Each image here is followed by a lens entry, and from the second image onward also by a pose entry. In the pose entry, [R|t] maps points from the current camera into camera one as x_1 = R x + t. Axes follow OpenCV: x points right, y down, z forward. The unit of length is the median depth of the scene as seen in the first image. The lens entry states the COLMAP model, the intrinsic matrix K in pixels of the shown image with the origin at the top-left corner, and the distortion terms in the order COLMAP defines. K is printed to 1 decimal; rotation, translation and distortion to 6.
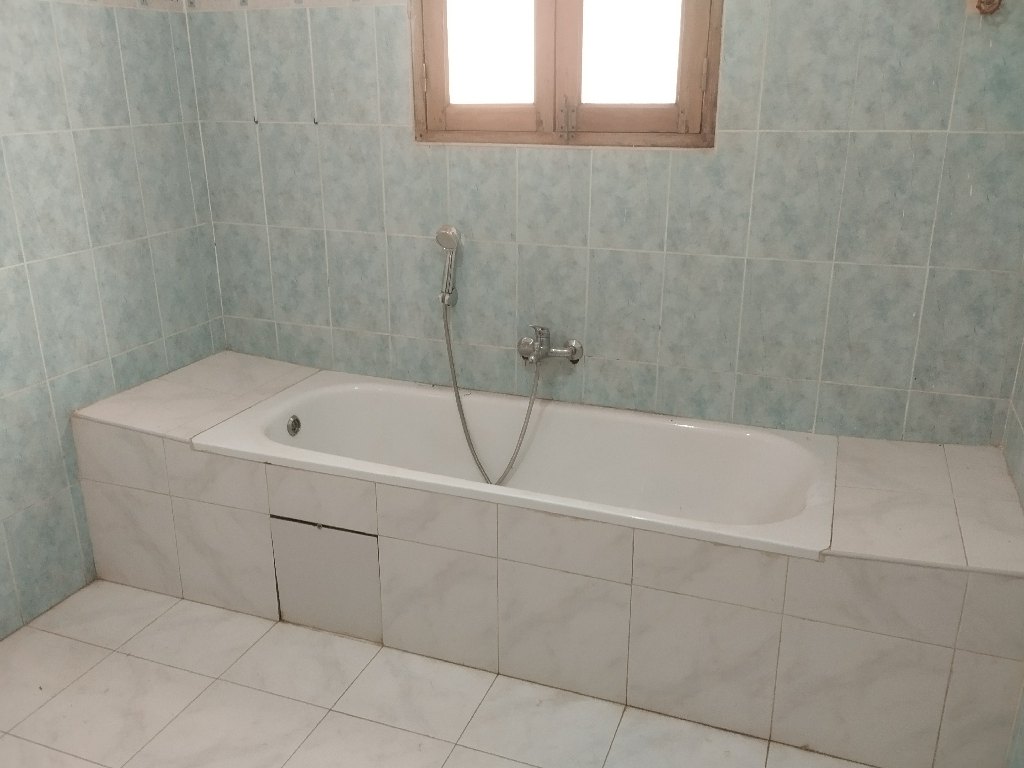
lens RADIAL K [[877.3, 0, 512.1], [0, 877.3, 381.0], [0, 0, 1]] dist [0.013642, -0.004795]
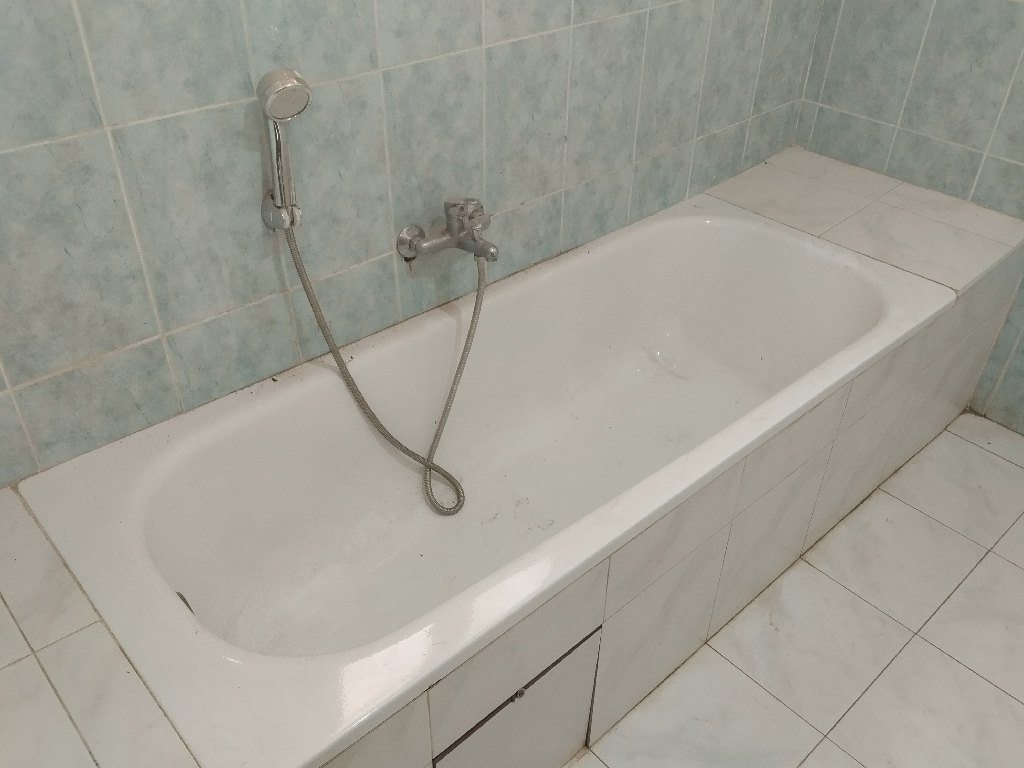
lens RADIAL K [[877.3, 0, 512.9], [0, 877.3, 388.4], [0, 0, 1]] dist [0.013642, -0.004795]
pose [[0.443894, -0.521418, 0.728753, -0.464754], [0.265353, 0.853281, 0.448886, -0.213846], [-0.855889, -0.005881, 0.517127, 0.651850]]
